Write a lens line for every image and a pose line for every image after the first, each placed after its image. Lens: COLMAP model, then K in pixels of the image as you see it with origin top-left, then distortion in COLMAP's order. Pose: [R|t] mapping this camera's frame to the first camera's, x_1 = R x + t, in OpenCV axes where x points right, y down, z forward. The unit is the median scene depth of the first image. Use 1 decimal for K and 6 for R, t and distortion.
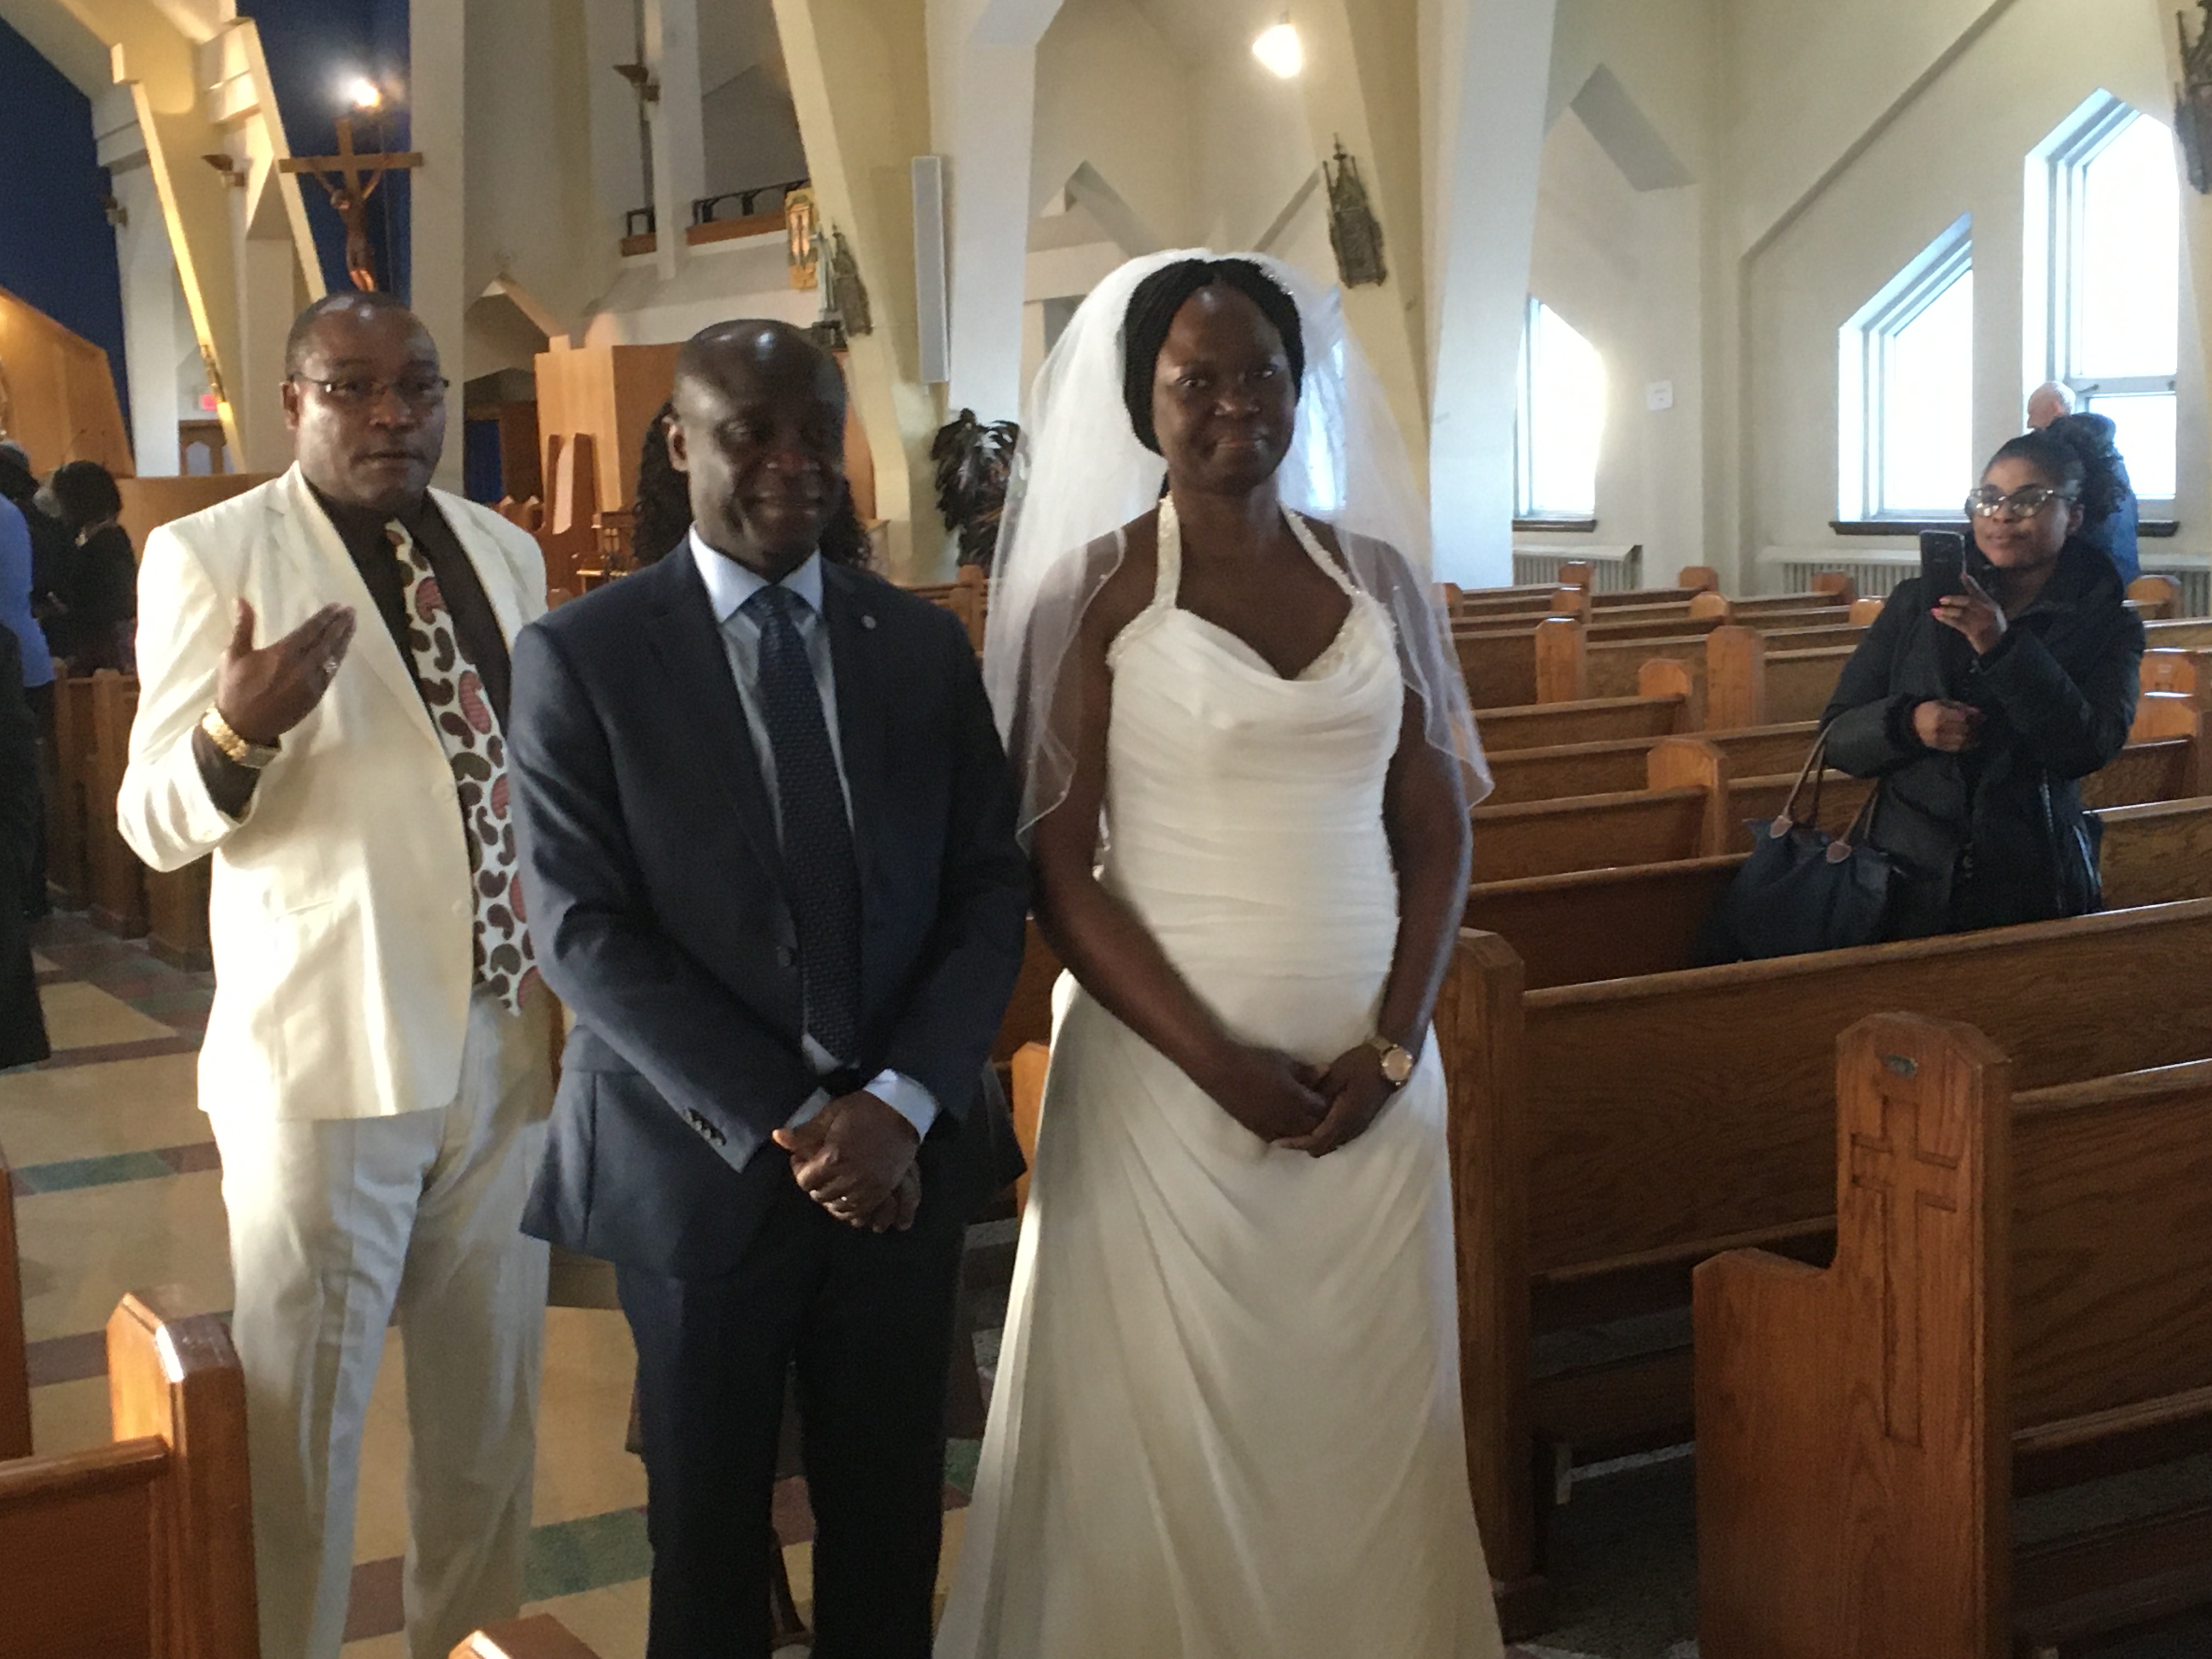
lens RADIAL K [[3215.3, 0, 1106.0], [0, 3215.3, 829.5], [0, 0, 1]] dist [0.037668, 0.061193]
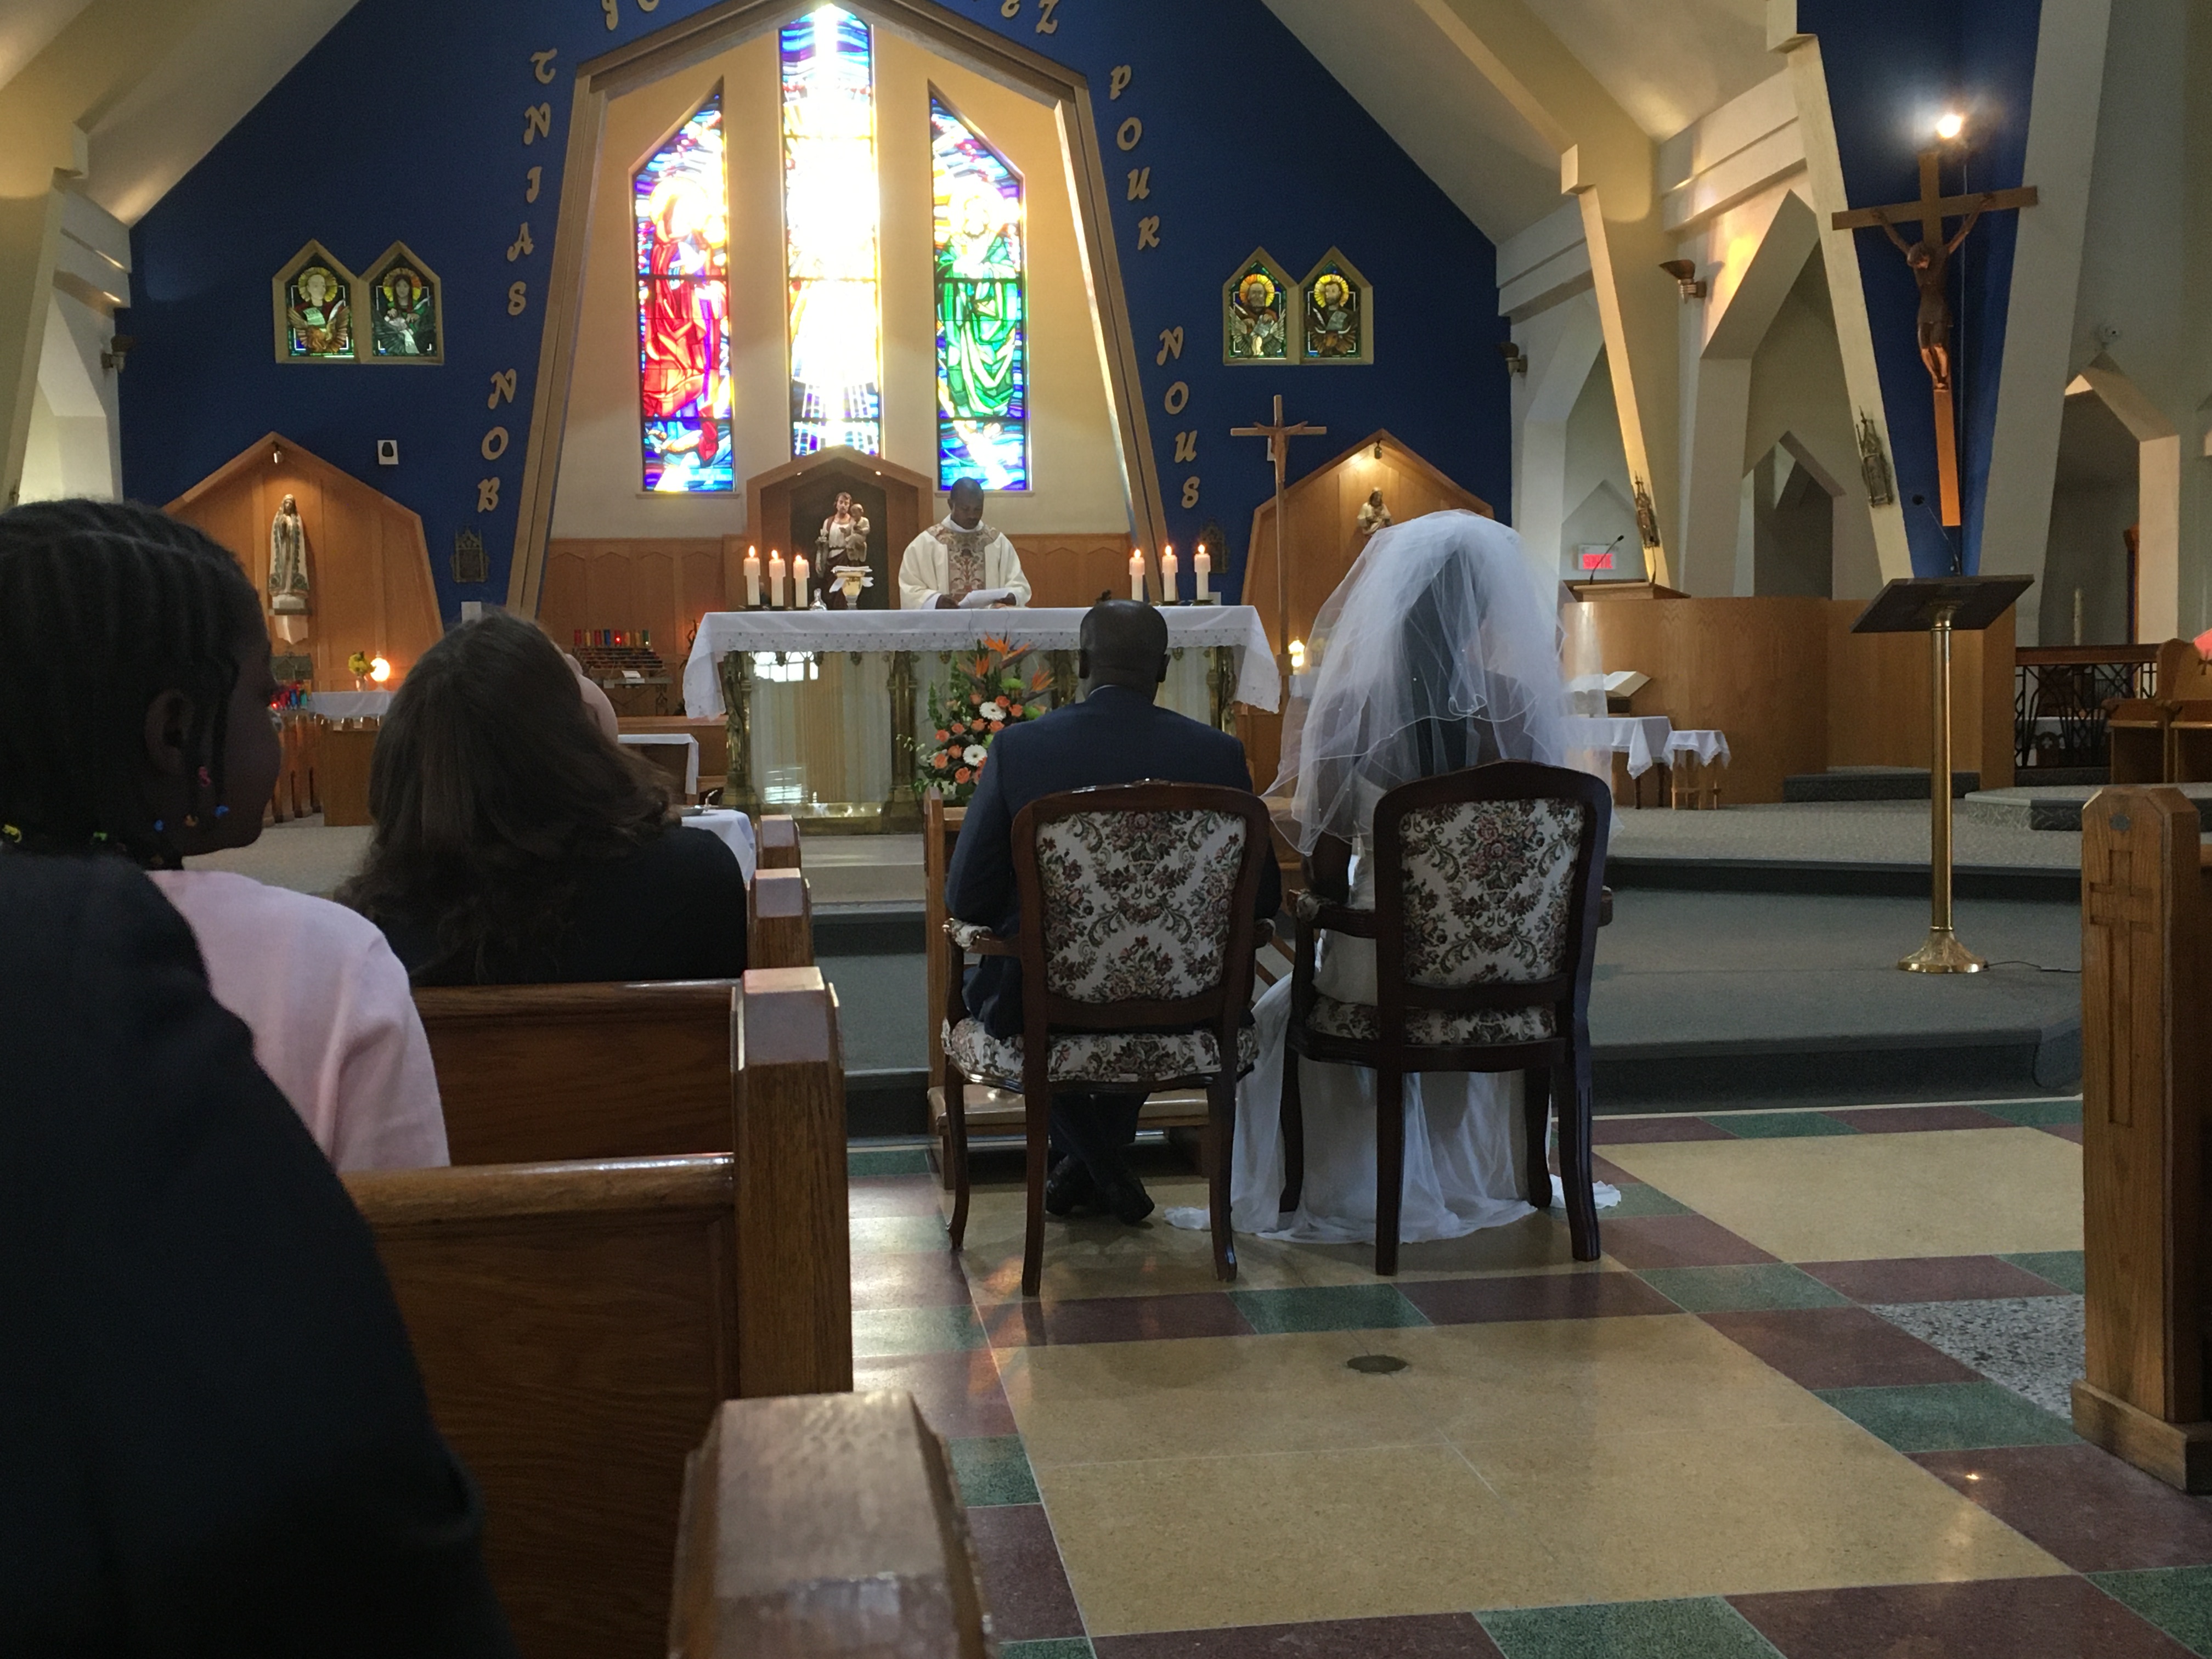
lens RADIAL K [[2420.4, 0, 1093.7], [0, 2420.4, 839.2], [0, 0, 1]] dist [0.054112, -0.025911]
pose [[0.927789, 0.041733, -0.370764, -0.170607], [-0.058660, 0.997682, -0.034492, -0.019758], [0.368465, 0.053750, 0.928086, 0.335735]]
